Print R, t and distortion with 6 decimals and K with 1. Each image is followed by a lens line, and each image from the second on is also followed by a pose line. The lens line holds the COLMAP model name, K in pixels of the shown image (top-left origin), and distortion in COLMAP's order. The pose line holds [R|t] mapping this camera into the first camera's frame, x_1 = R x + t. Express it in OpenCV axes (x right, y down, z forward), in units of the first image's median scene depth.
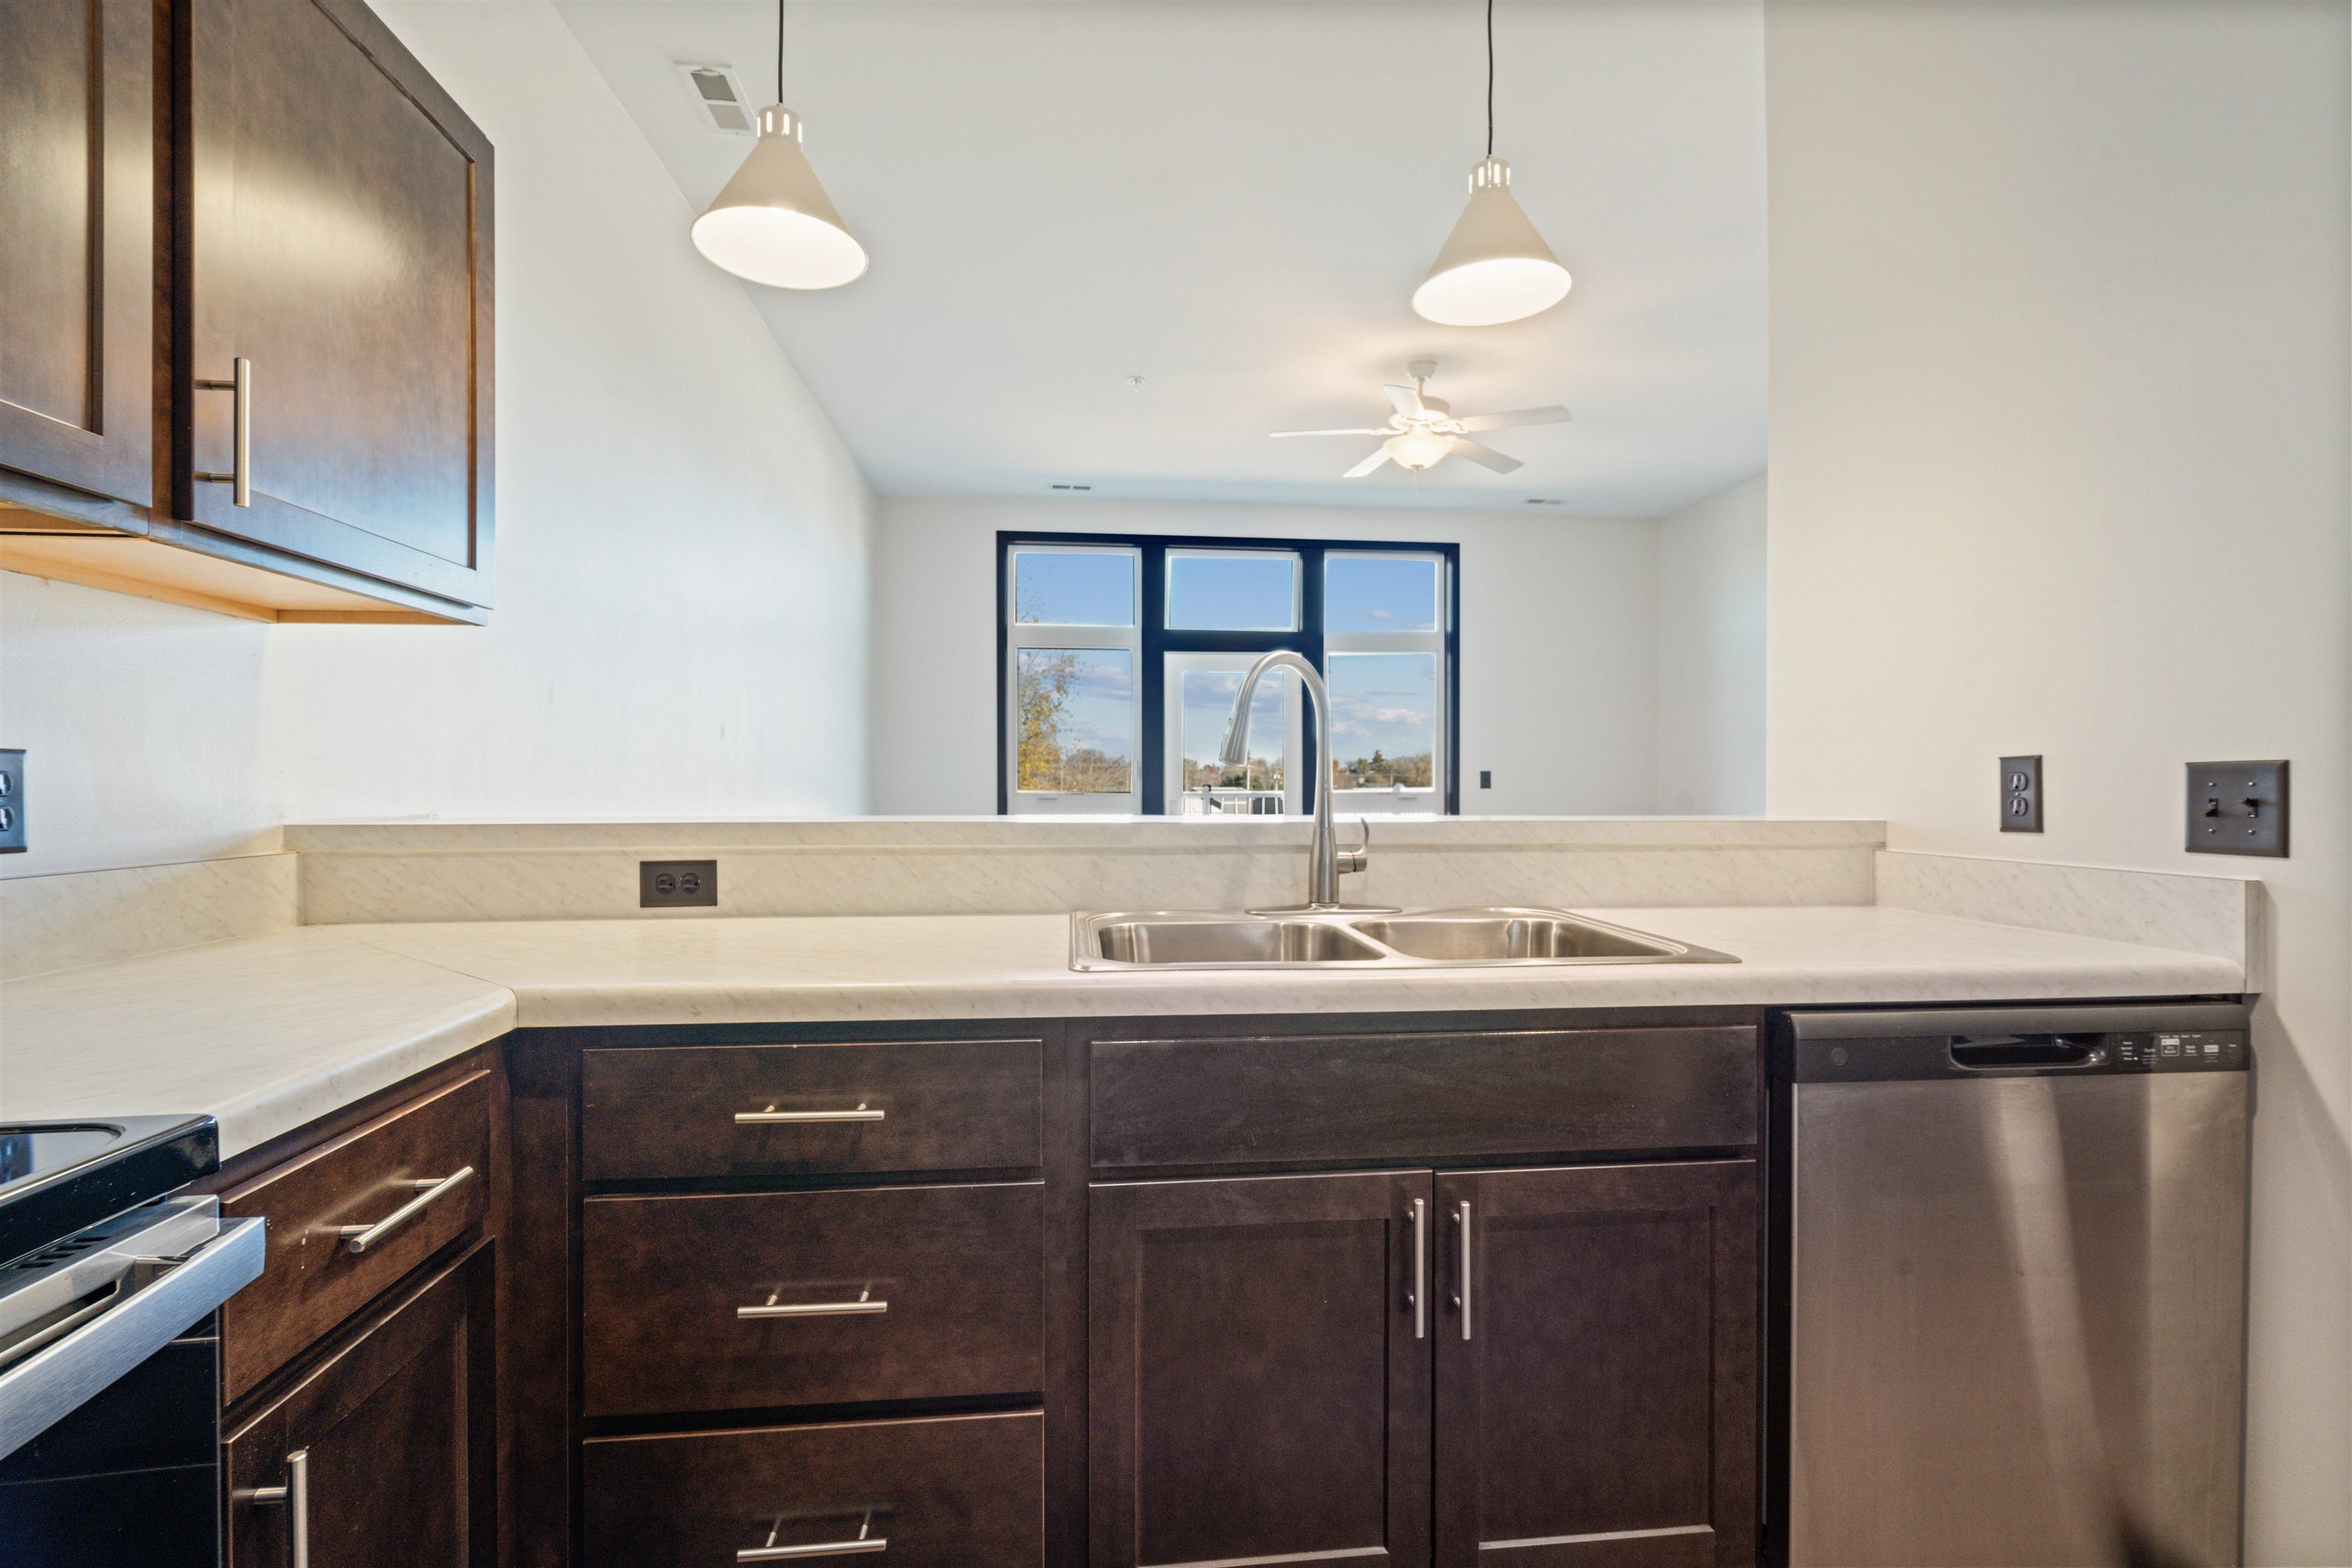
lens RADIAL K [[1049.1, 0, 1176.0], [0, 1049.1, 784.0], [0, 0, 1]] dist [0.000020, 0.000043]
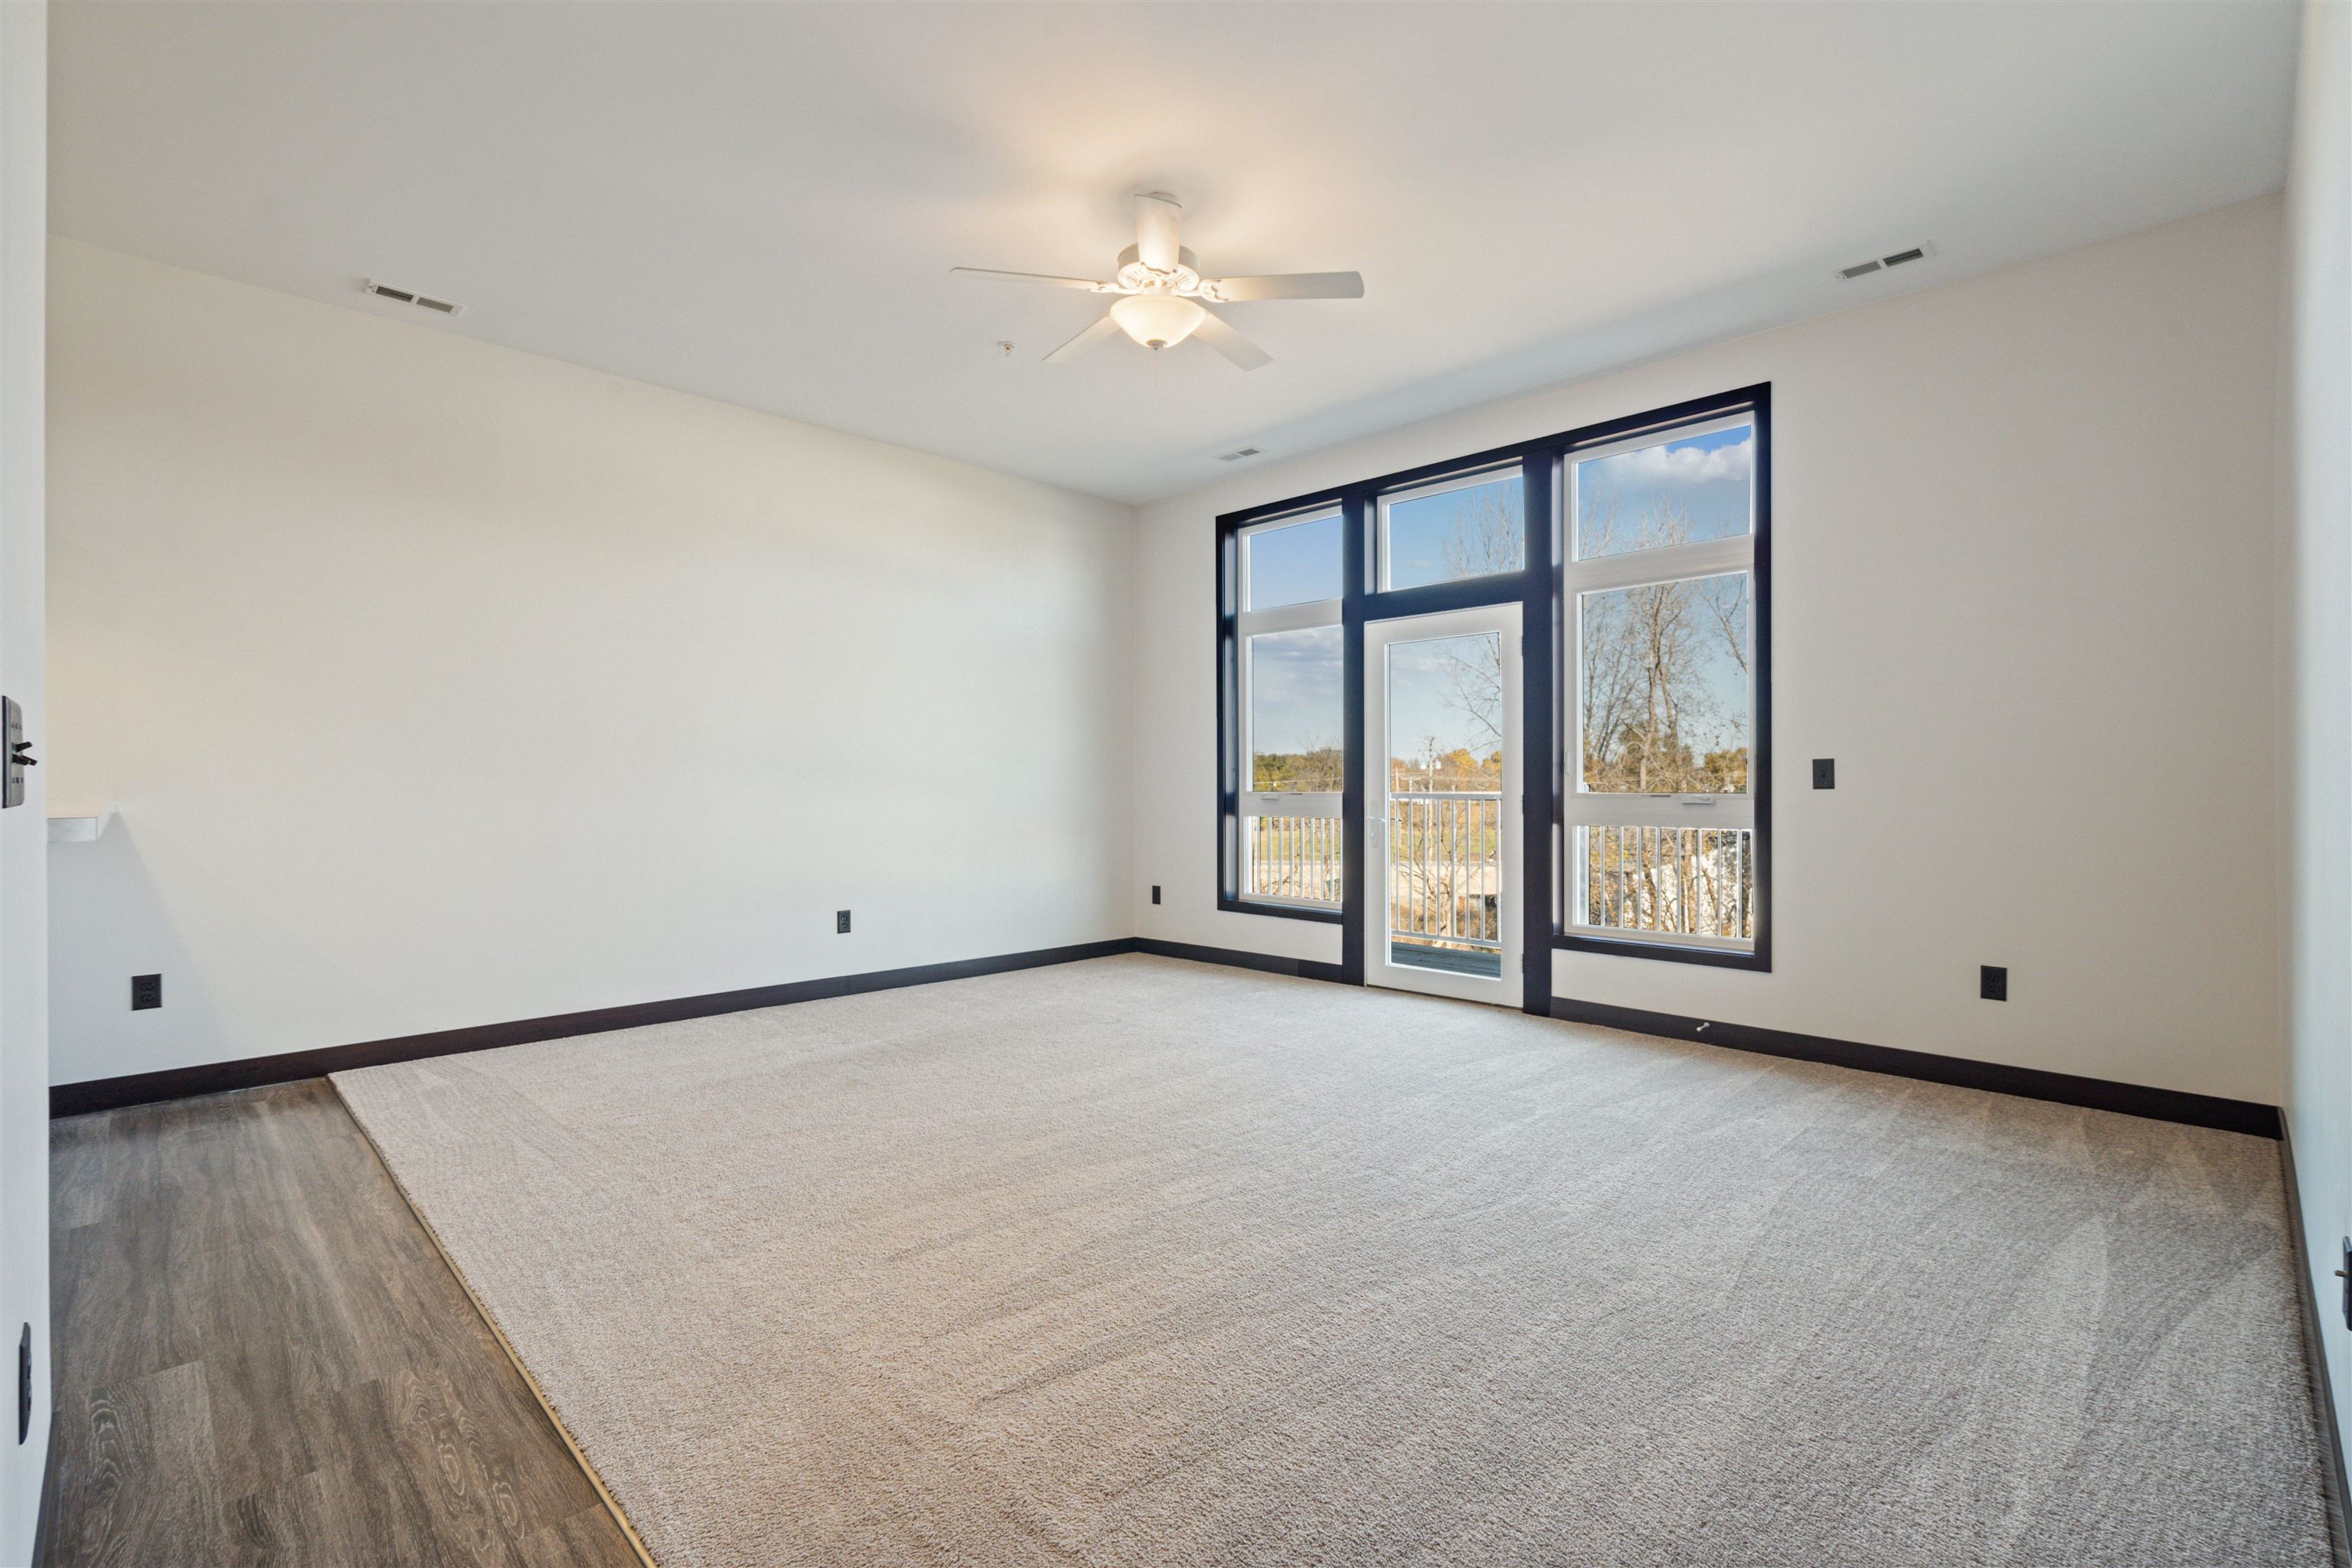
lens RADIAL K [[1049.1, 0, 1176.0], [0, 1049.1, 784.0], [0, 0, 1]] dist [0.000020, 0.000043]
pose [[0.631440, -0.000380, -0.775425, 0.533935], [-0.003228, 0.999990, -0.003119, 0.004898], [0.775418, 0.004472, 0.631432, 0.362535]]
